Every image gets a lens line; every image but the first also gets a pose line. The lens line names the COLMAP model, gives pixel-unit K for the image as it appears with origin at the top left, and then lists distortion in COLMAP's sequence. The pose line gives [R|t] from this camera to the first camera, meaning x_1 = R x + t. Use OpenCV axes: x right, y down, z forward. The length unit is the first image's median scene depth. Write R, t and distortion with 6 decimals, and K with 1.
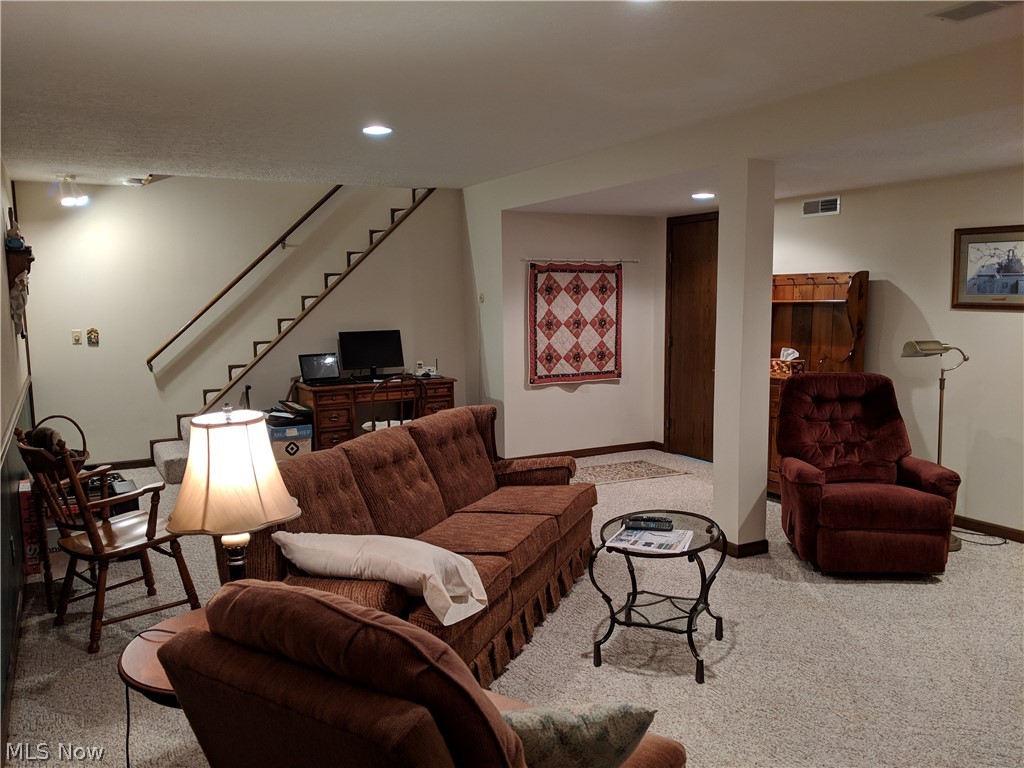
lens RADIAL K [[813.7, 0, 512.6], [0, 813.7, 383.9], [0, 0, 1]] dist [0.002711, -0.001034]
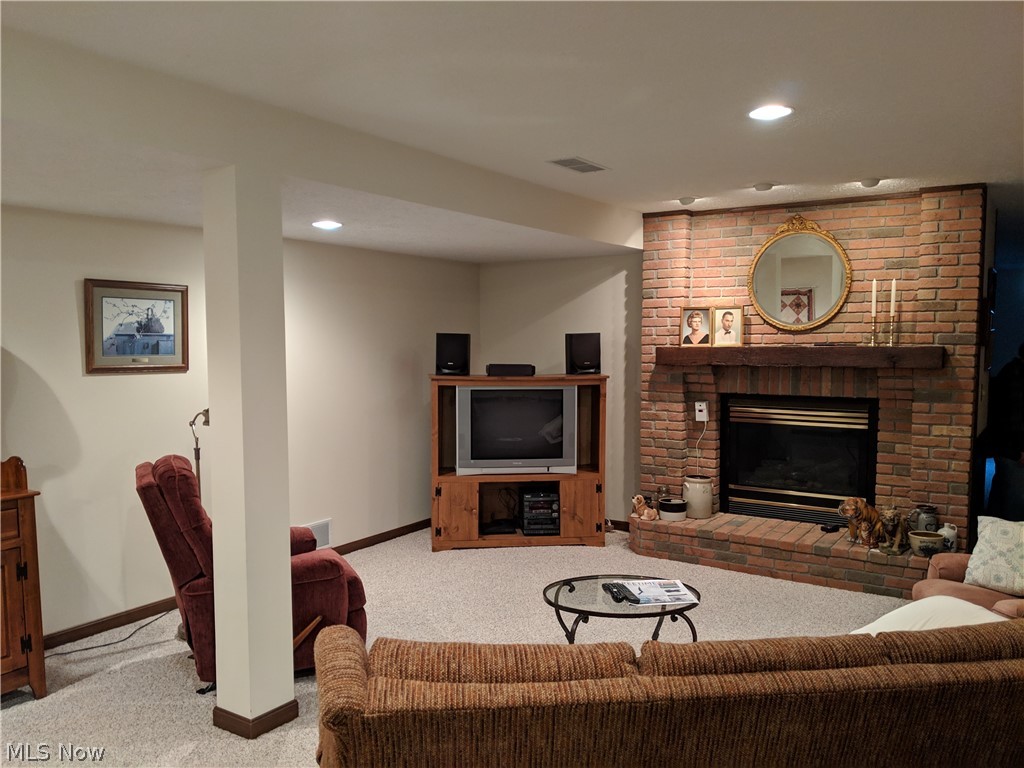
lens RADIAL K [[813.7, 0, 512.7], [0, 813.7, 385.6], [0, 0, 1]] dist [0.002711, -0.001034]
pose [[-0.508314, -0.039631, 0.860259, -0.409573], [0.110444, 0.987691, 0.110761, -0.131992], [-0.854060, 0.151312, -0.497681, 1.105612]]
